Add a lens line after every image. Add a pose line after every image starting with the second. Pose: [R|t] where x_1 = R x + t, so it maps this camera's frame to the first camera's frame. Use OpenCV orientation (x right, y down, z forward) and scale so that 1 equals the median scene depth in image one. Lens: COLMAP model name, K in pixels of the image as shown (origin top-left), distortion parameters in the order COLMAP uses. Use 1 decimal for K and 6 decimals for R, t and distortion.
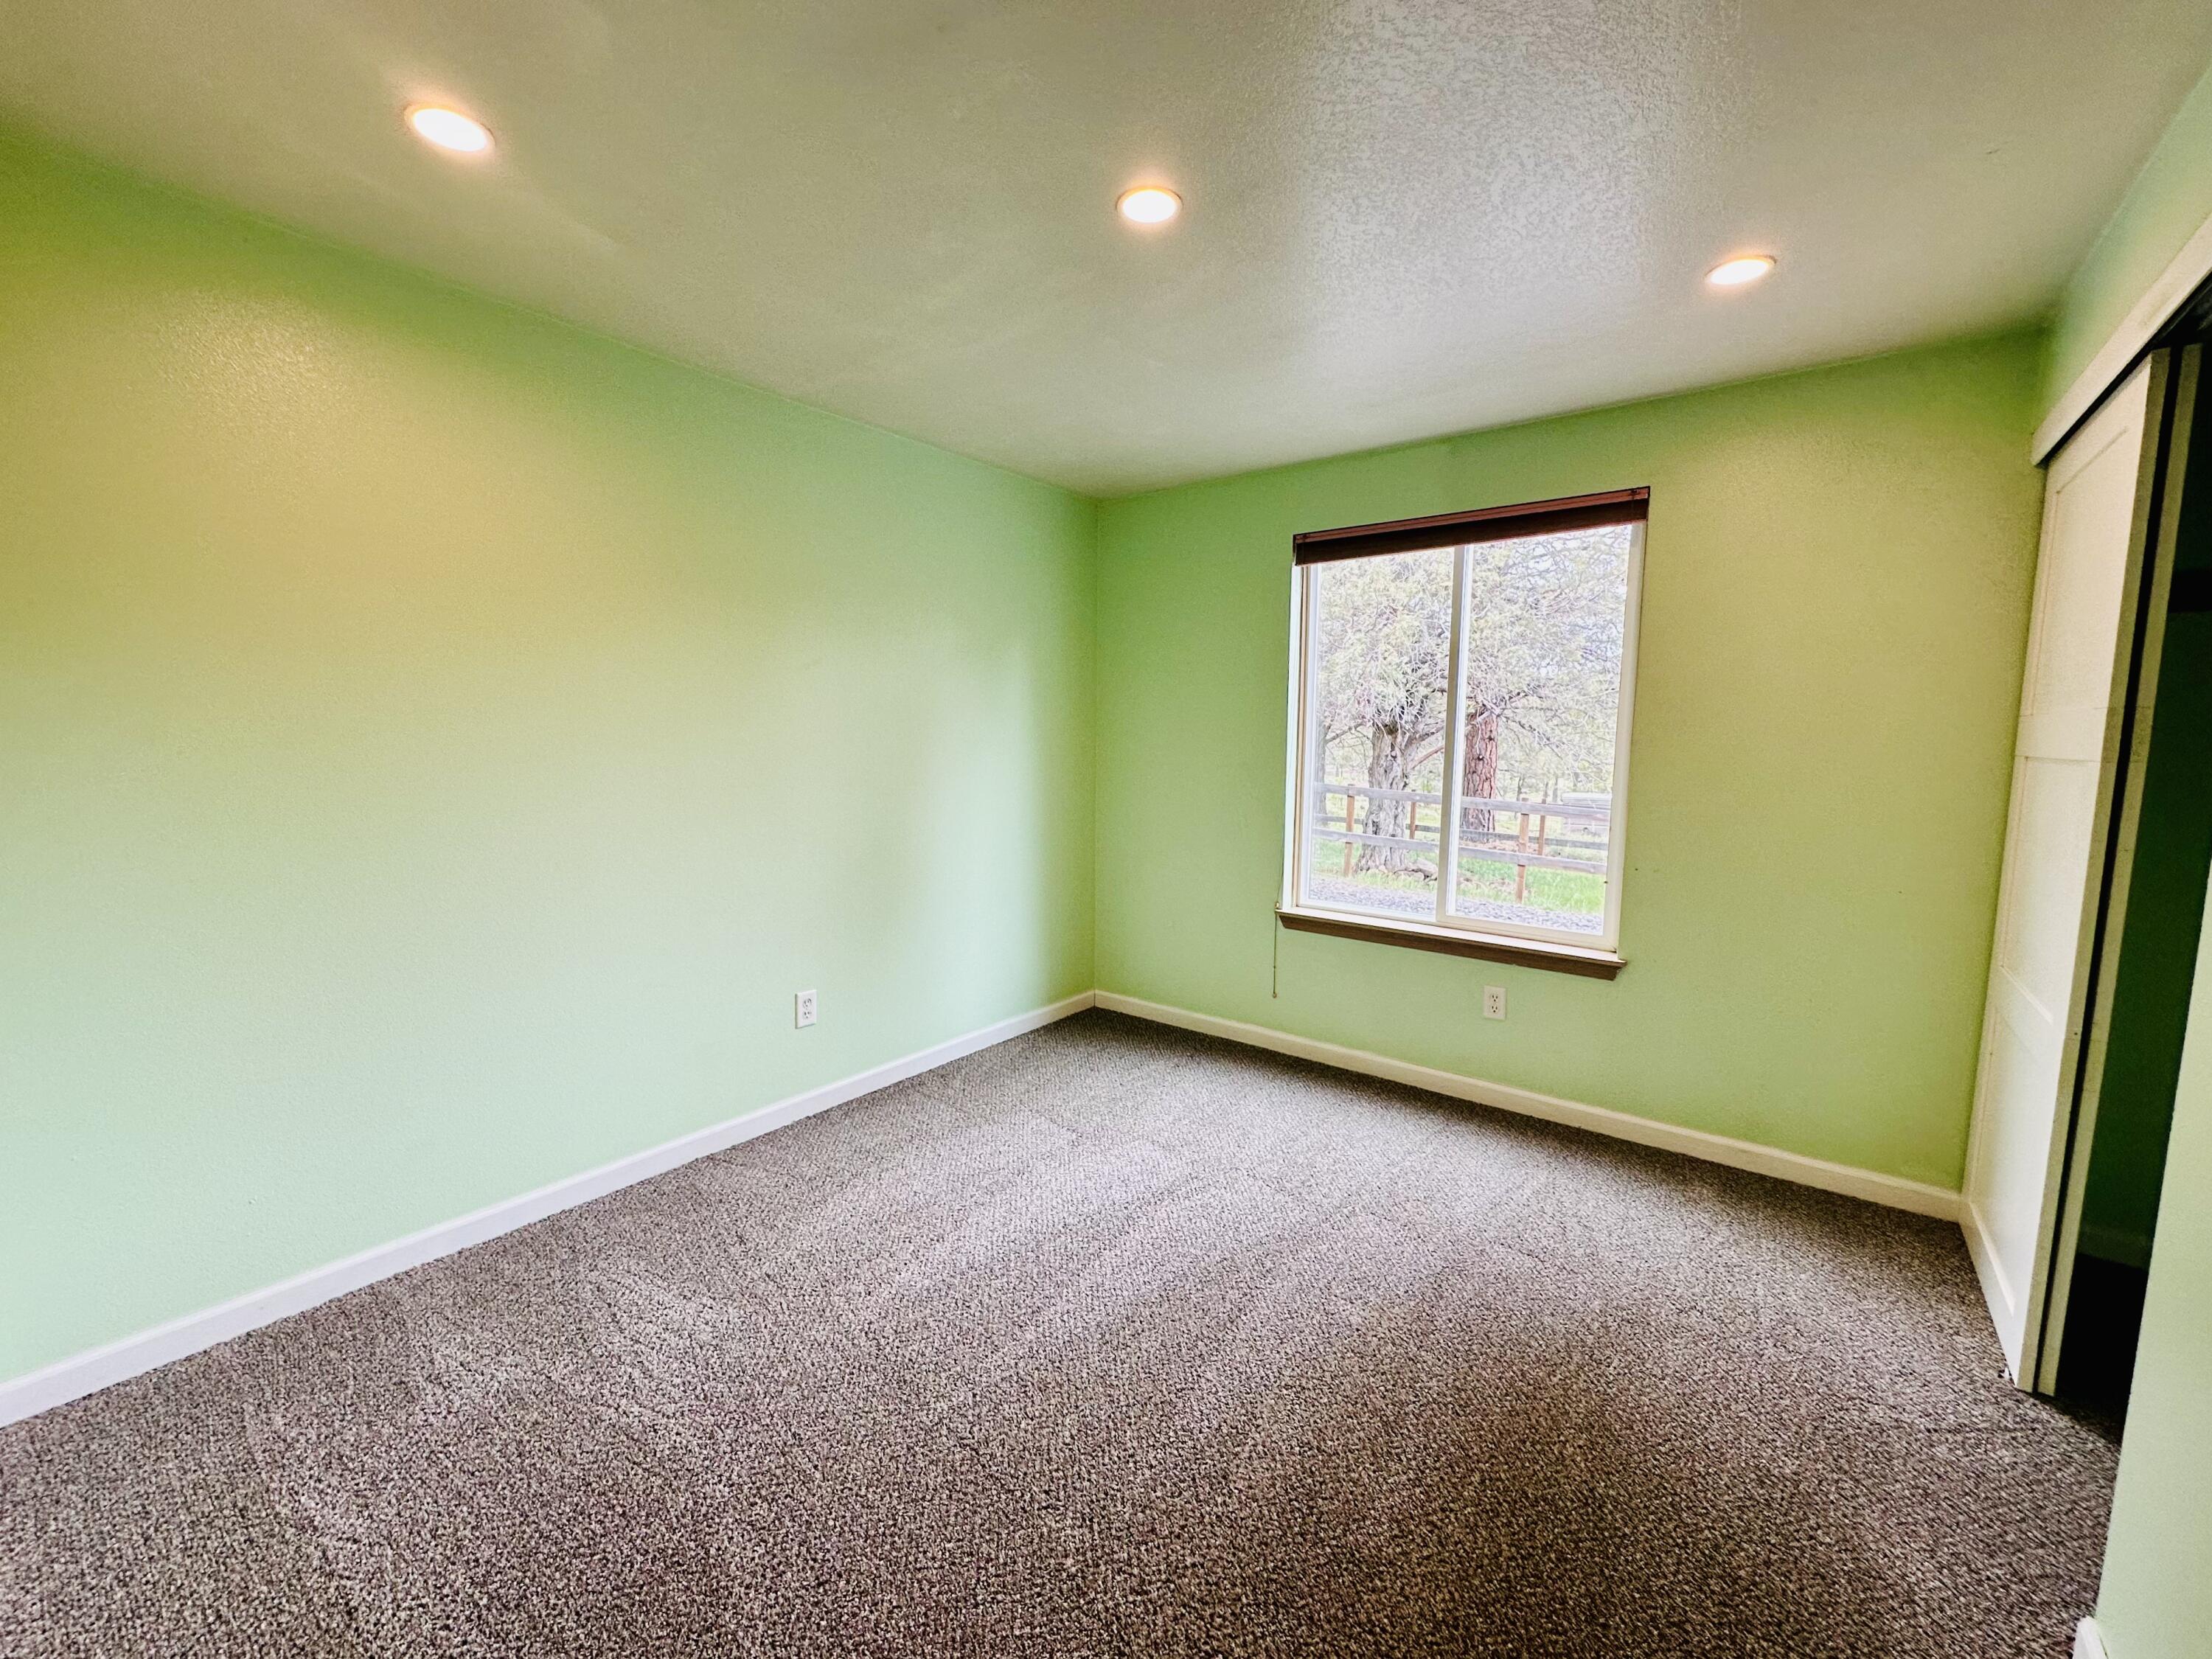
lens RADIAL K [[882.8, 0, 1088.5], [0, 882.8, 829.5], [0, 0, 1]] dist [-0.003594, 0.000751]
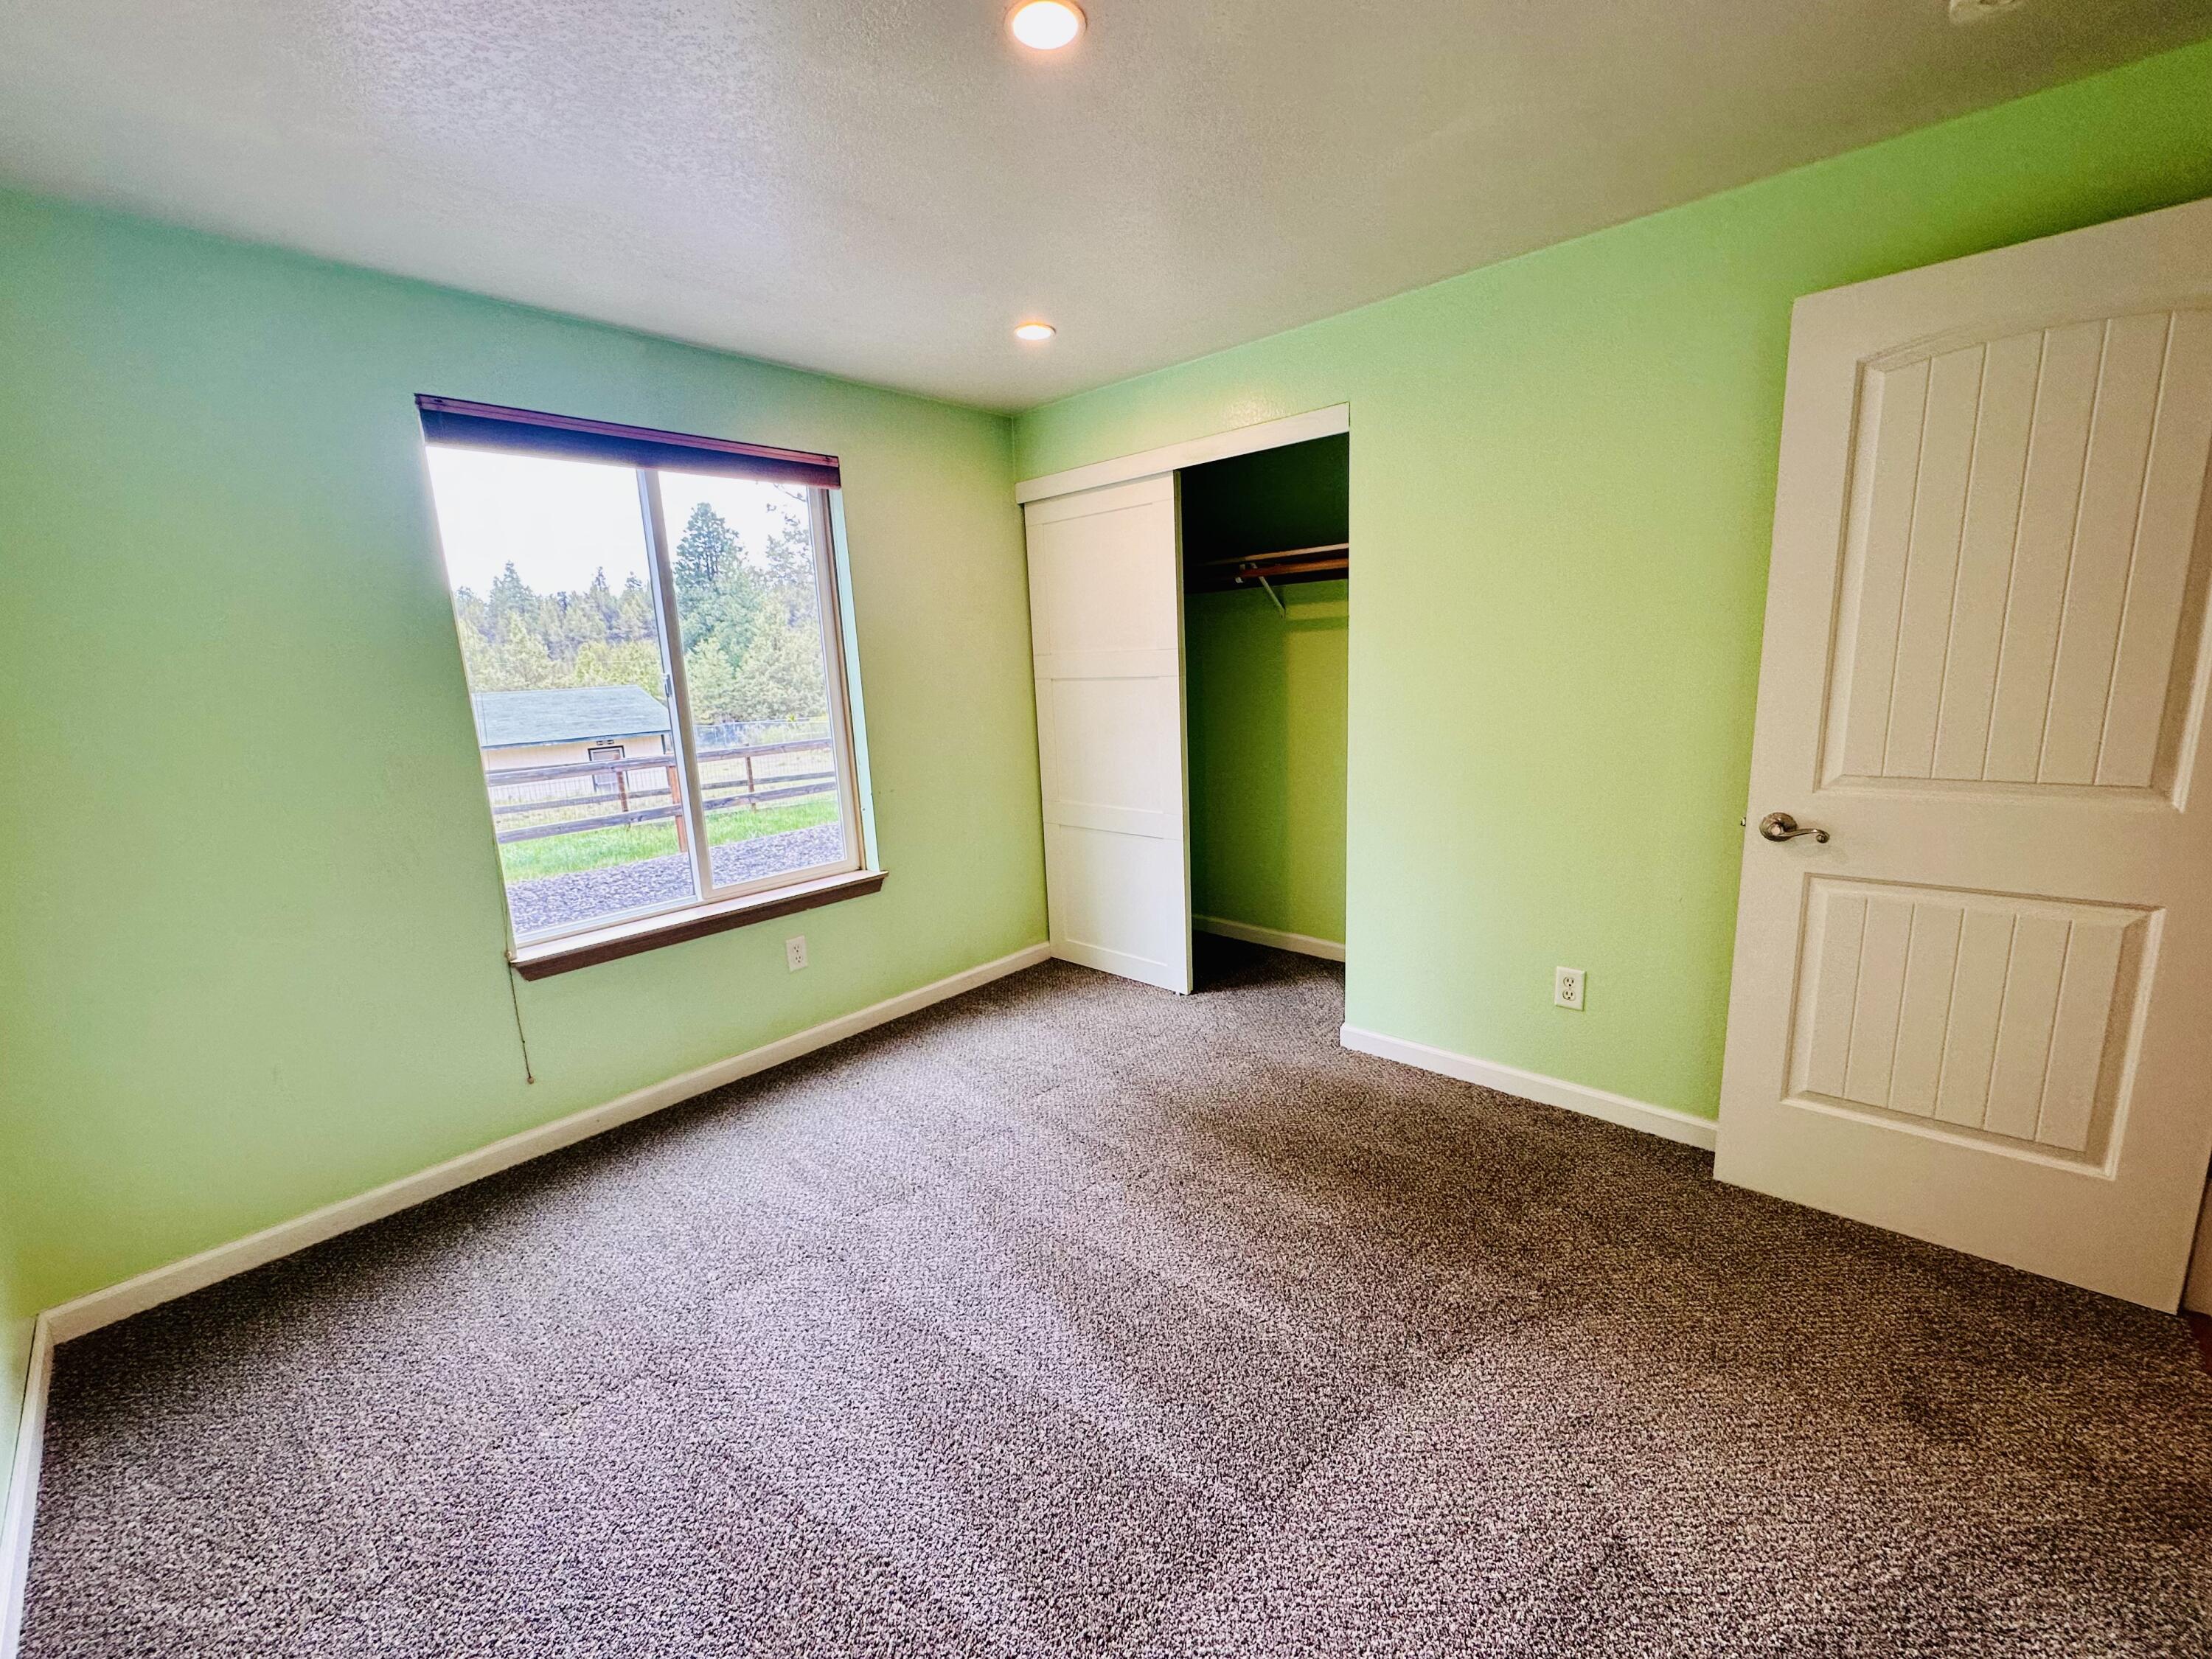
lens RADIAL K [[882.8, 0, 1110.9], [0, 882.8, 830.7], [0, 0, 1]] dist [-0.003594, 0.000751]
pose [[0.056083, -0.200149, 0.978159, -0.495959], [0.159273, 0.968948, 0.189132, -0.075238], [-0.985640, 0.145187, 0.086220, 0.565469]]
